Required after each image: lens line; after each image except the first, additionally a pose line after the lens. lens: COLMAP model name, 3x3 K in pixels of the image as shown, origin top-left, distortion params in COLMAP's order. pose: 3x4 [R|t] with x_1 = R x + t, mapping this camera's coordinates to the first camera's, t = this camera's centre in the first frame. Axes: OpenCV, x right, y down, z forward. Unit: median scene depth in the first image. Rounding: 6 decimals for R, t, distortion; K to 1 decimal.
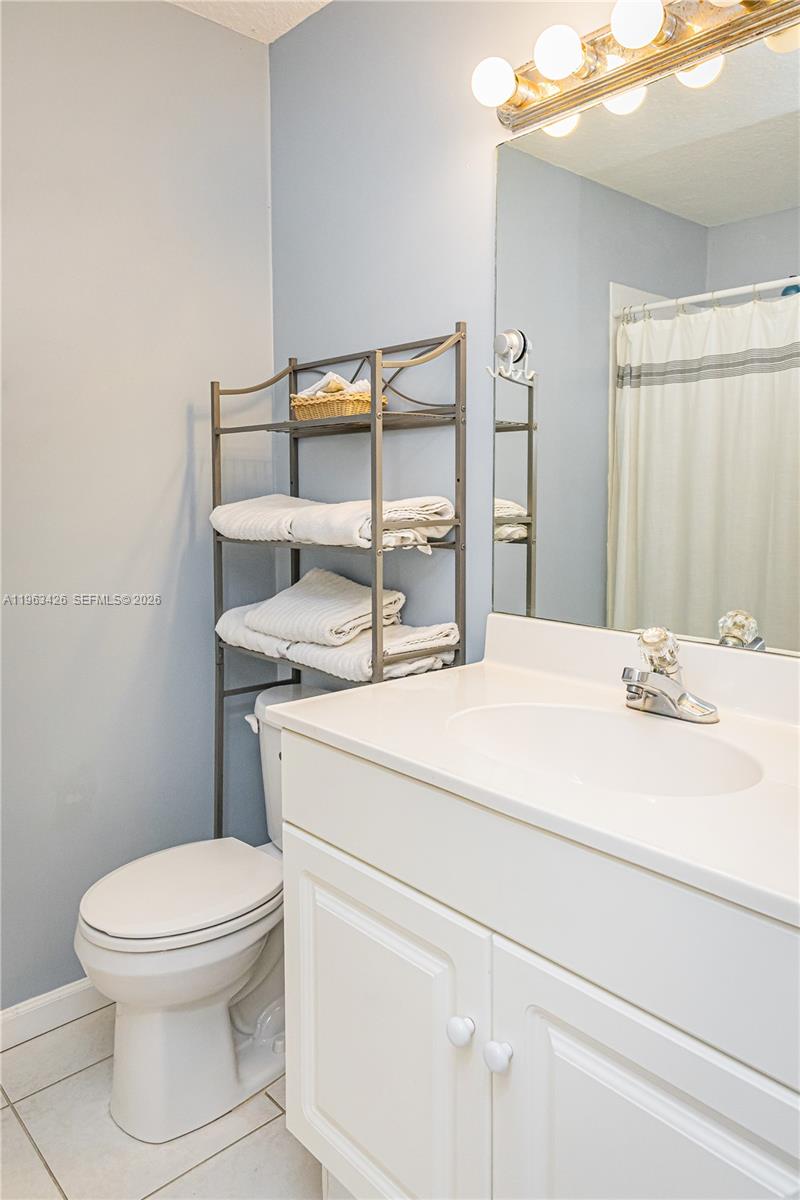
lens RADIAL K [[841.3, 0, 404.1], [0, 841.3, 493.2], [0, 0, 1]] dist [-0.000786, 0.000810]
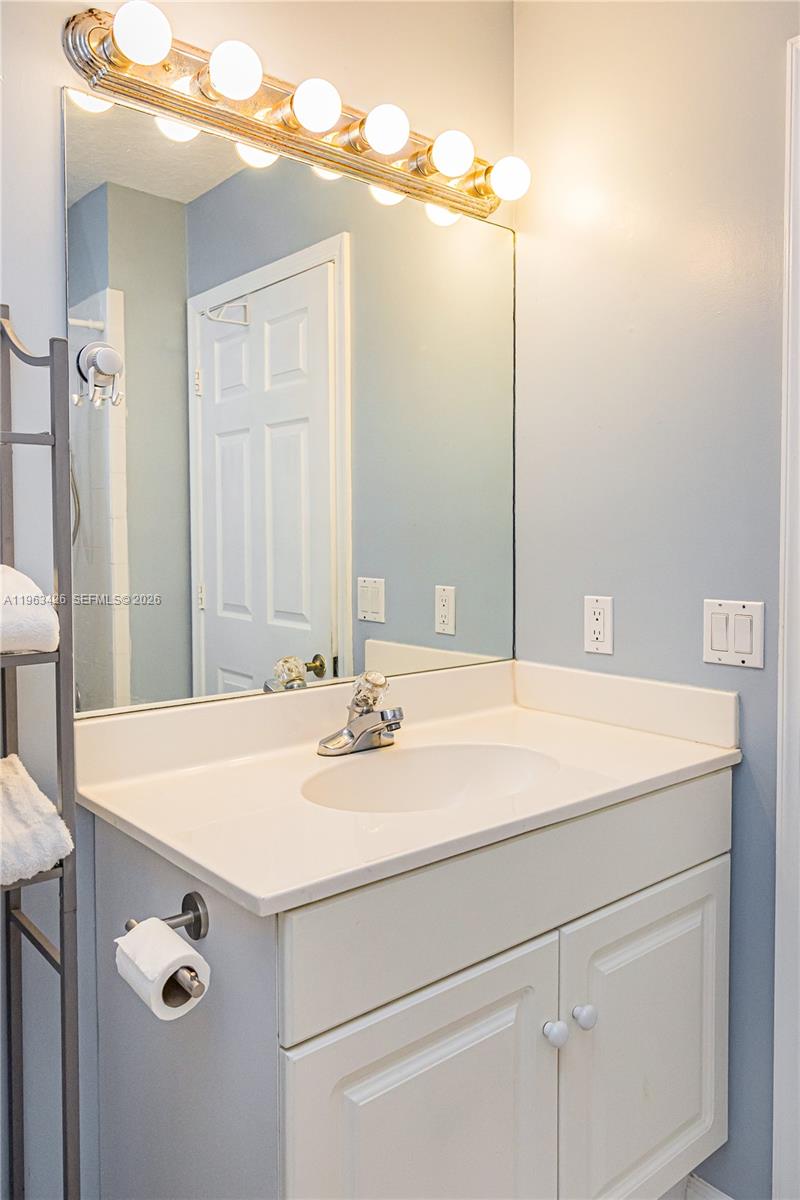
lens RADIAL K [[821.3, 0, 398.6], [0, 821.3, 576.0], [0, 0, 1]] dist [0.003705, -0.000750]
pose [[0.065184, -0.040053, 0.997069, -0.975138], [0.024373, 0.998960, 0.038536, -0.012783], [-0.997576, 0.021790, 0.066093, 1.084866]]
